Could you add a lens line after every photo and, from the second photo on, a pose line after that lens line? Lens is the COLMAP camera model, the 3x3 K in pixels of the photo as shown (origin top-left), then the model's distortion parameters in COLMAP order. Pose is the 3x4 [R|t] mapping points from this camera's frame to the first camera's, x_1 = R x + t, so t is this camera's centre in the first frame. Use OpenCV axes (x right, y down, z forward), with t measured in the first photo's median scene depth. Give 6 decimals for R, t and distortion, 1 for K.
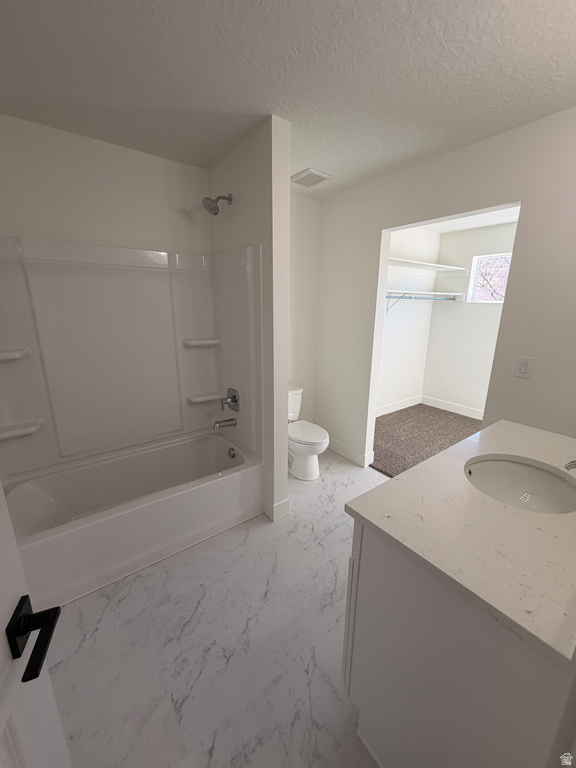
lens RADIAL K [[308.0, 0, 288.0], [0, 308.0, 384.0], [0, 0, 1]] dist [-0.001504, -0.000106]
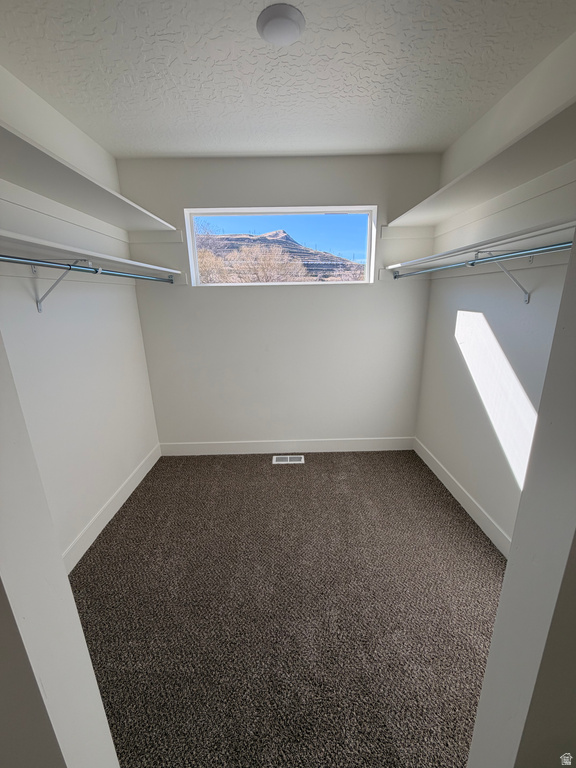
lens RADIAL K [[308.0, 0, 288.0], [0, 308.0, 384.0], [0, 0, 1]] dist [-0.001504, -0.000106]
pose [[0.586972, -0.244732, 0.771732, 0.178174], [0.231657, 0.964133, 0.129550, -0.116395], [-0.775757, 0.102734, 0.622612, 0.510050]]
